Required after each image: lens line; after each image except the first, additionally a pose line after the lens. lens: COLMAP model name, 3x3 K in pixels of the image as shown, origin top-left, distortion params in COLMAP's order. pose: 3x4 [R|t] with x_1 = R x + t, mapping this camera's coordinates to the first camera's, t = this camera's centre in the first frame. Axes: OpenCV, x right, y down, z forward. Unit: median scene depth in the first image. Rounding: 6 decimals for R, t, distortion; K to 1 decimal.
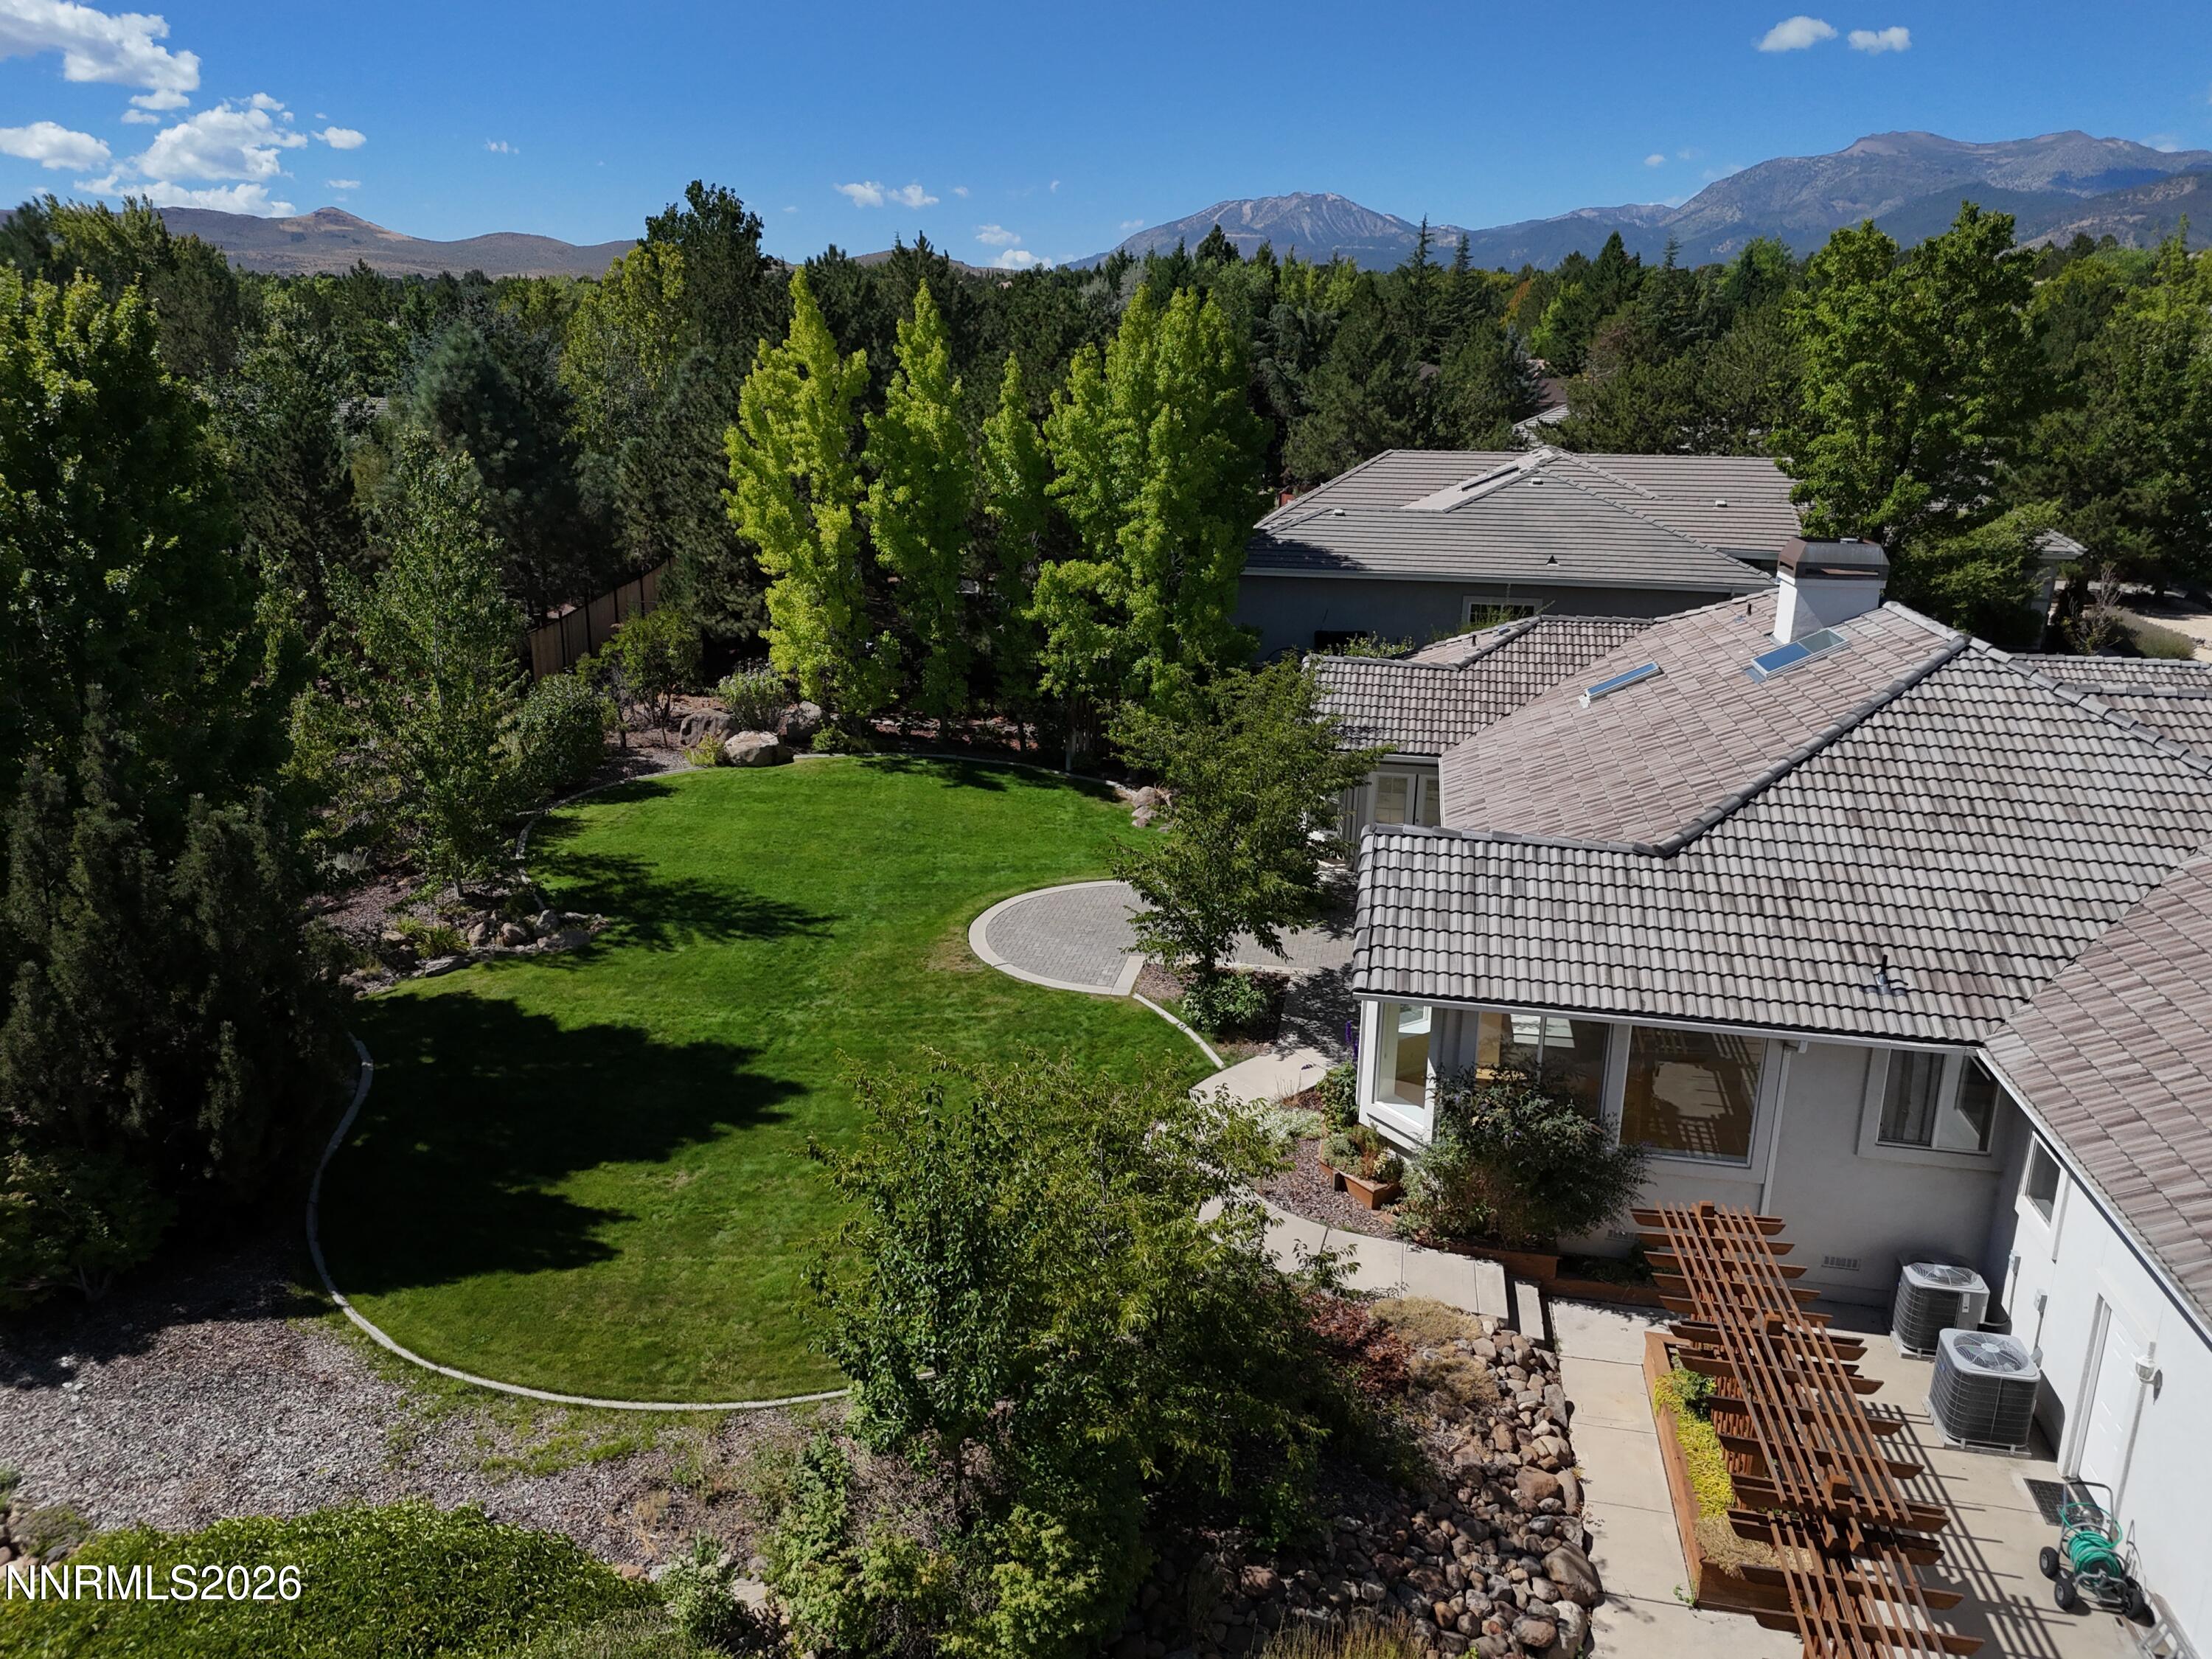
lens RADIAL K [[1602.8, 0, 1106.0], [0, 1602.8, 829.5], [0, 0, 1]] dist [0.089538, -0.119939]
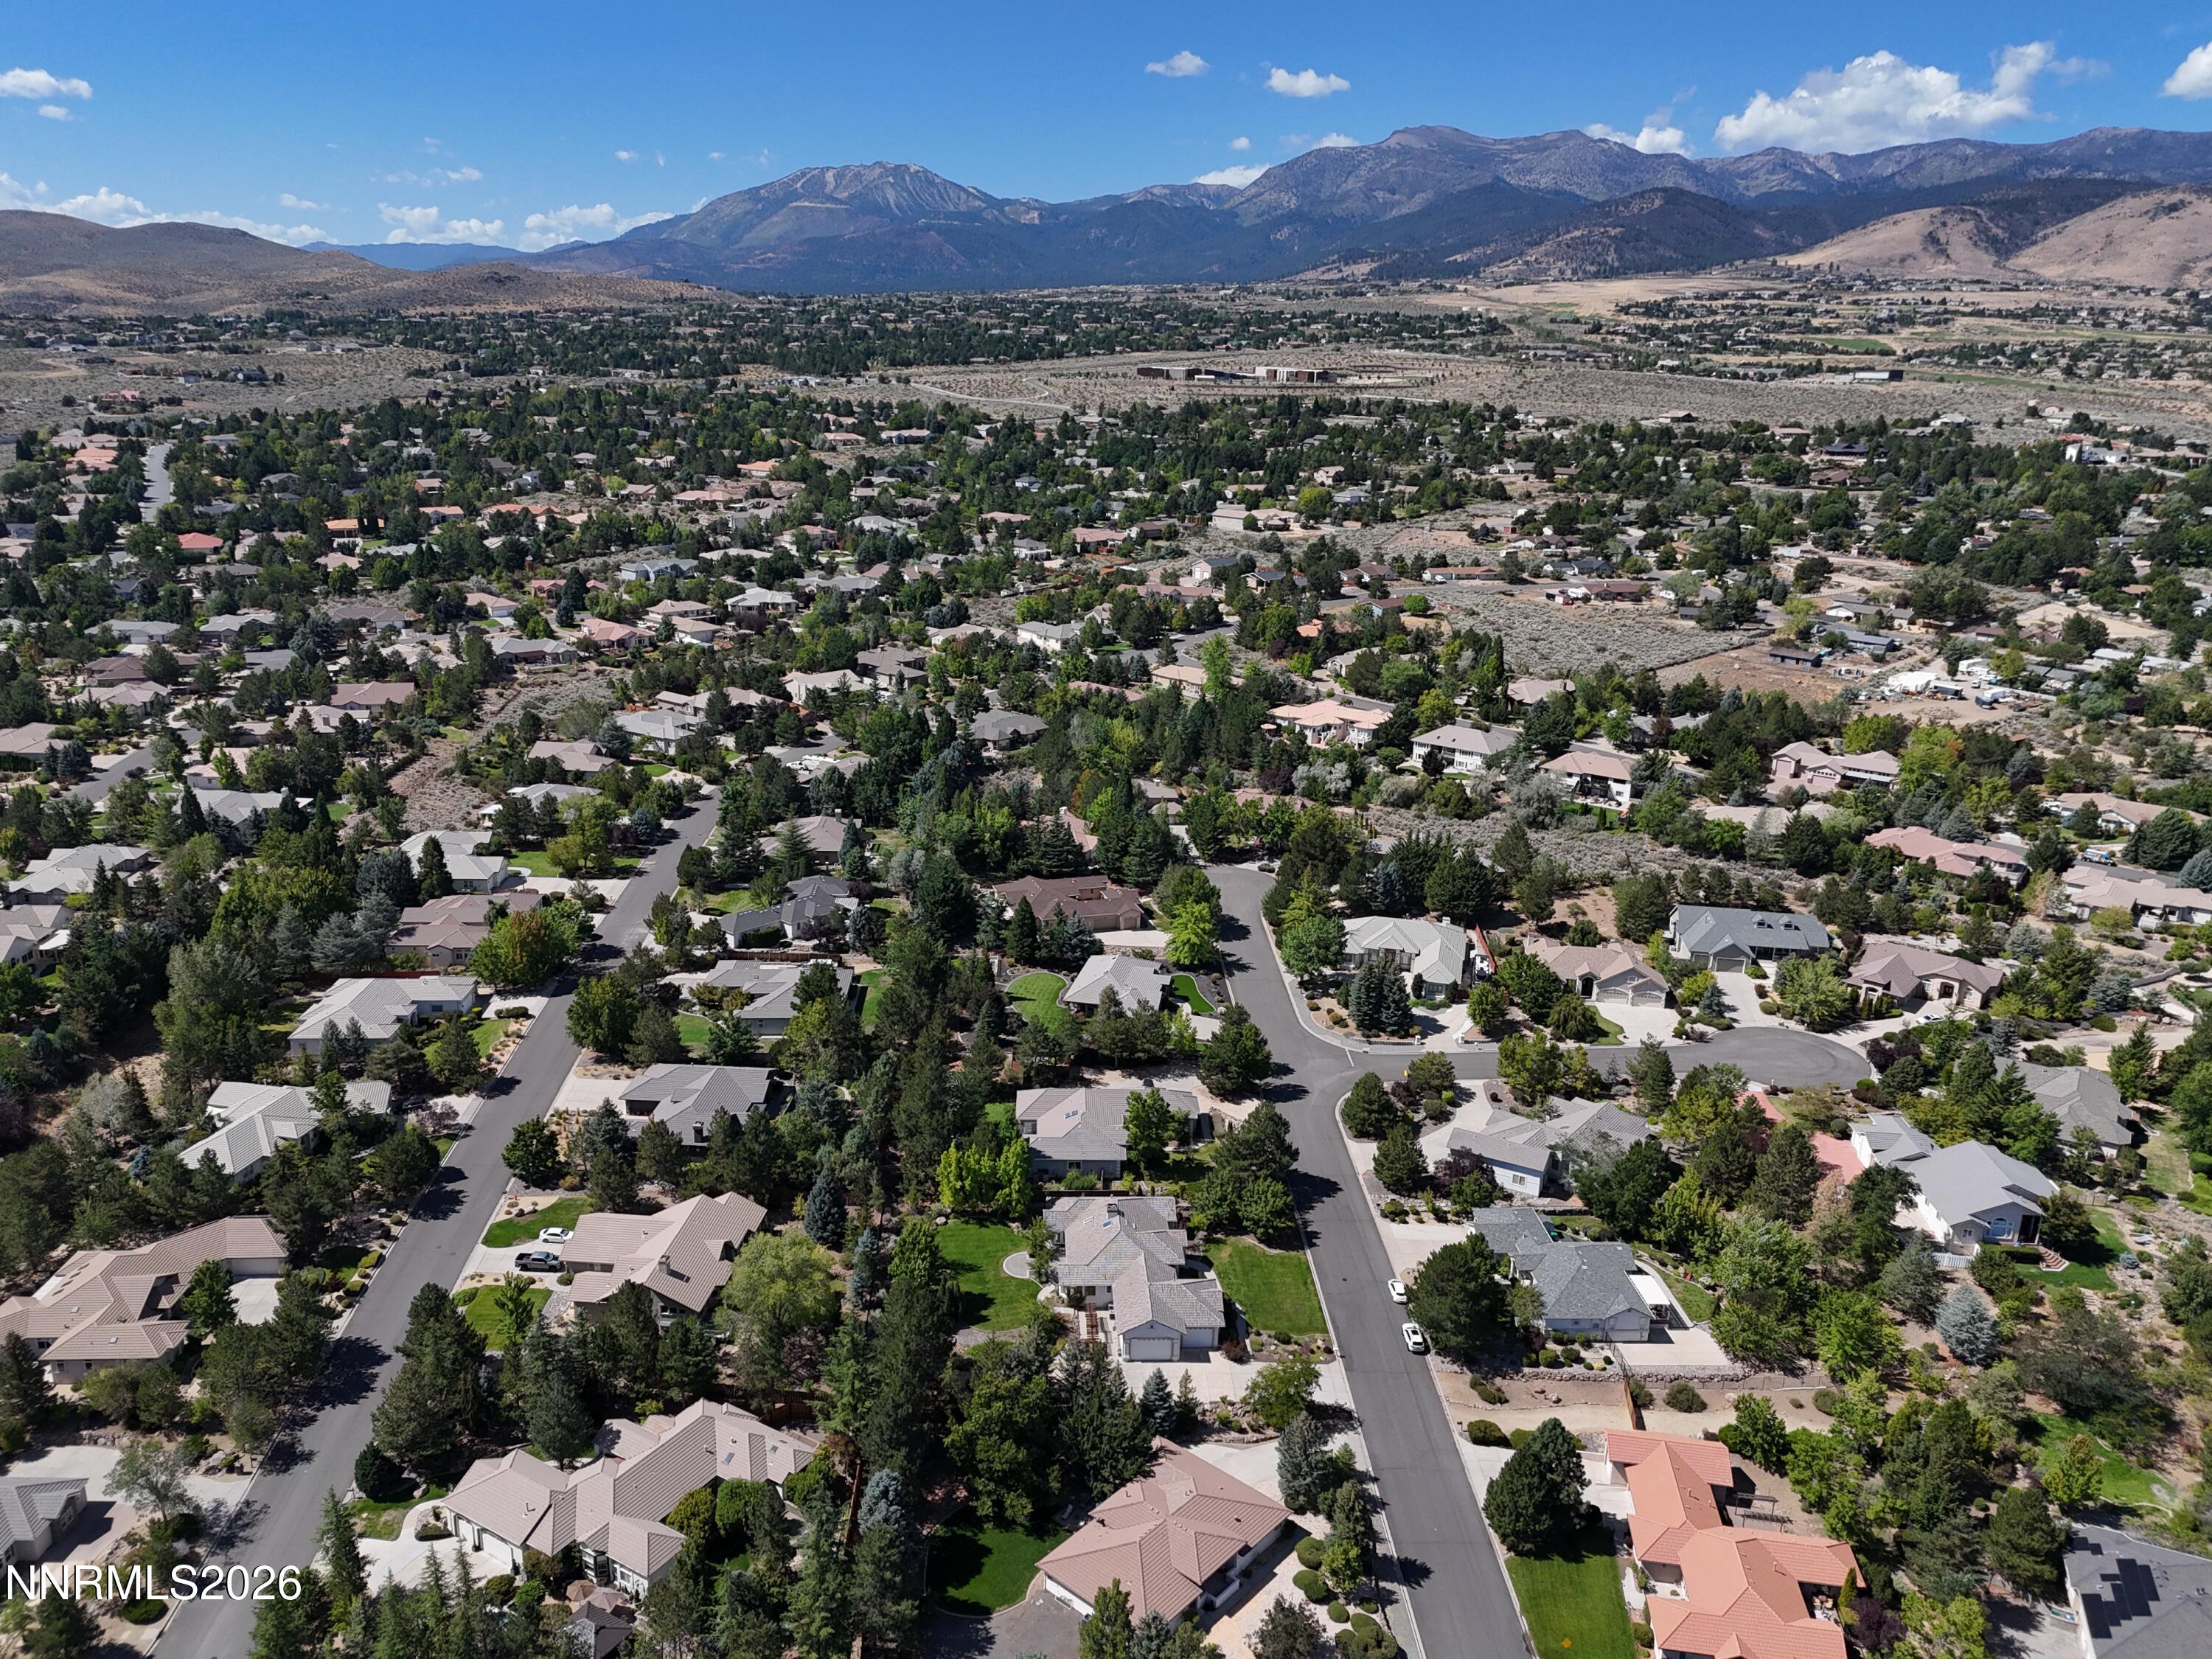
lens RADIAL K [[1602.8, 0, 1106.0], [0, 1602.8, 829.5], [0, 0, 1]] dist [0.089538, -0.119939]
pose [[0.971493, -0.074725, 0.224985, -1.654203], [0.069477, 0.997097, 0.031165, -3.080248], [-0.226661, -0.014645, 0.973864, -9.046641]]
